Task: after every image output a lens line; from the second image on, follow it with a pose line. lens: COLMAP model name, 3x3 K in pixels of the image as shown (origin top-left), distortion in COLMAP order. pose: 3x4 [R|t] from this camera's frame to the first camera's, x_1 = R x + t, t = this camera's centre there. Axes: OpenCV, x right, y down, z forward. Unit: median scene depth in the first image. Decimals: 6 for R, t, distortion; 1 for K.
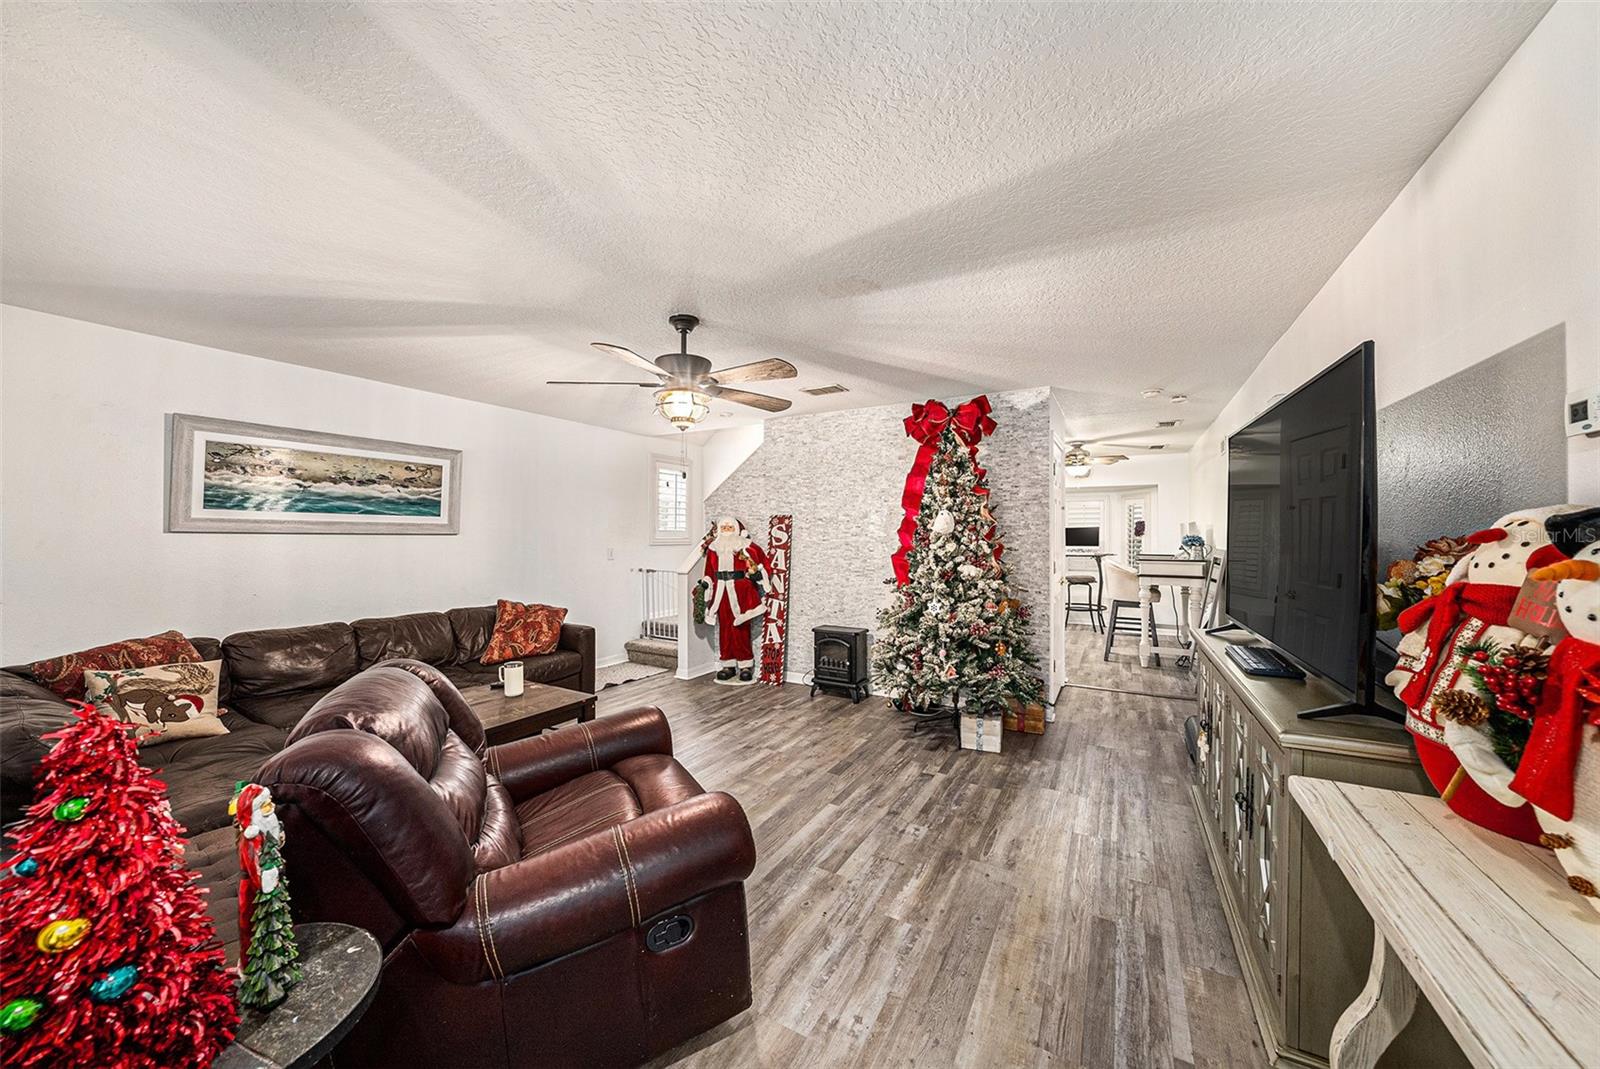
lens RADIAL K [[558.4, 0, 803.8], [0, 558.4, 535.8], [0, 0, 1]] dist [-0.021355, 0.003624]
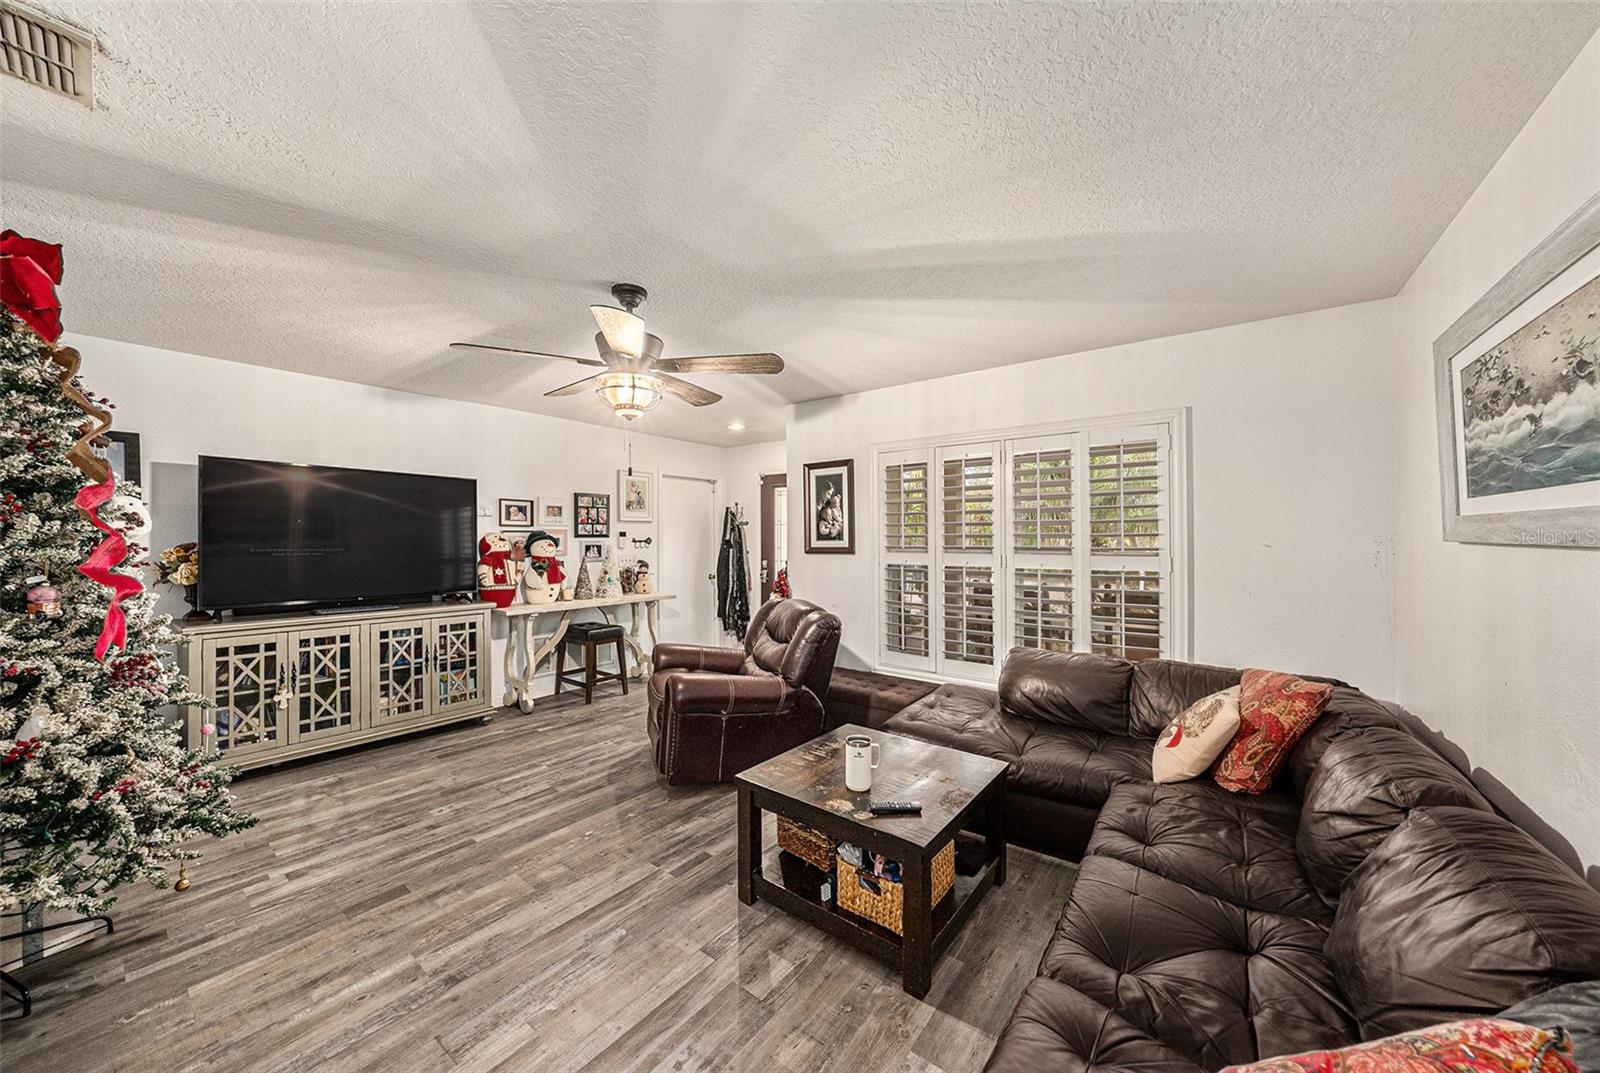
lens RADIAL K [[558.4, 0, 808.2], [0, 558.4, 535.2], [0, 0, 1]] dist [-0.021355, 0.003624]
pose [[-0.992619, -0.001783, 0.121259, -0.482377], [-0.002043, 0.999996, -0.002024, -0.009785], [-0.121255, -0.002257, -0.992619, 1.488714]]
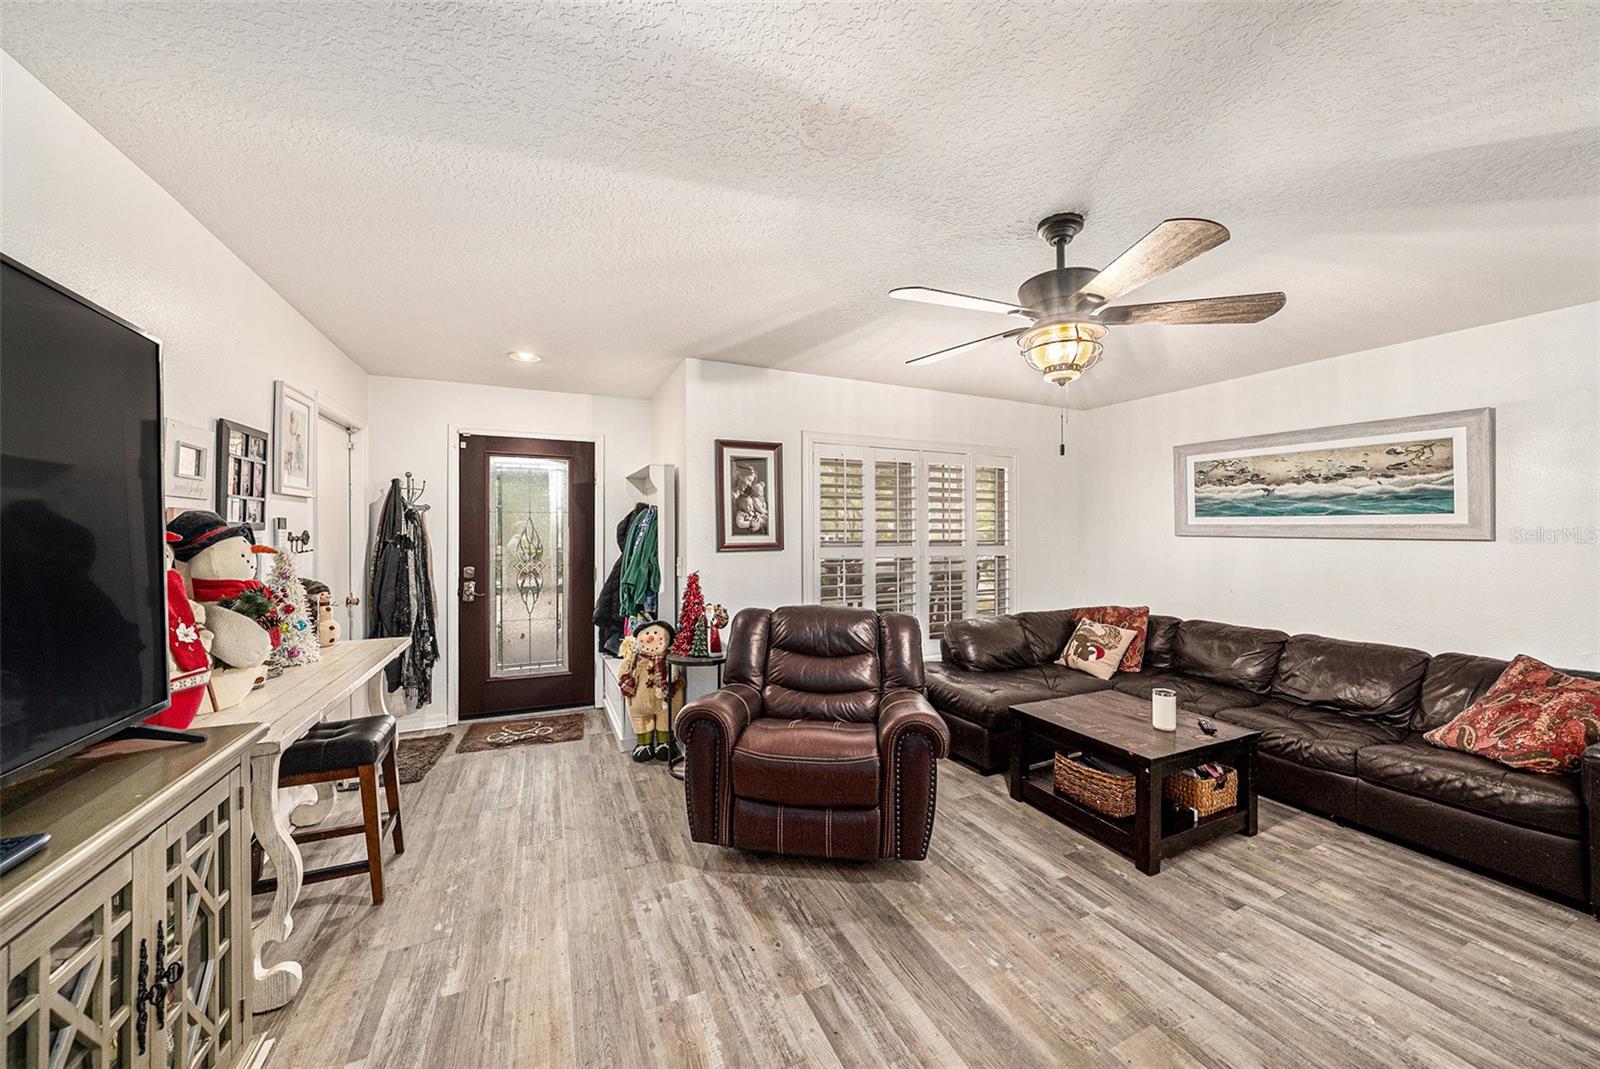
lens RADIAL K [[558.4, 0, 801.7], [0, 558.4, 534.0], [0, 0, 1]] dist [-0.021355, 0.003624]
pose [[-0.579312, -0.002355, -0.815103, 0.430518], [-0.007505, 0.999969, 0.002445, -0.006251], [0.815072, 0.007534, -0.579311, 0.925762]]
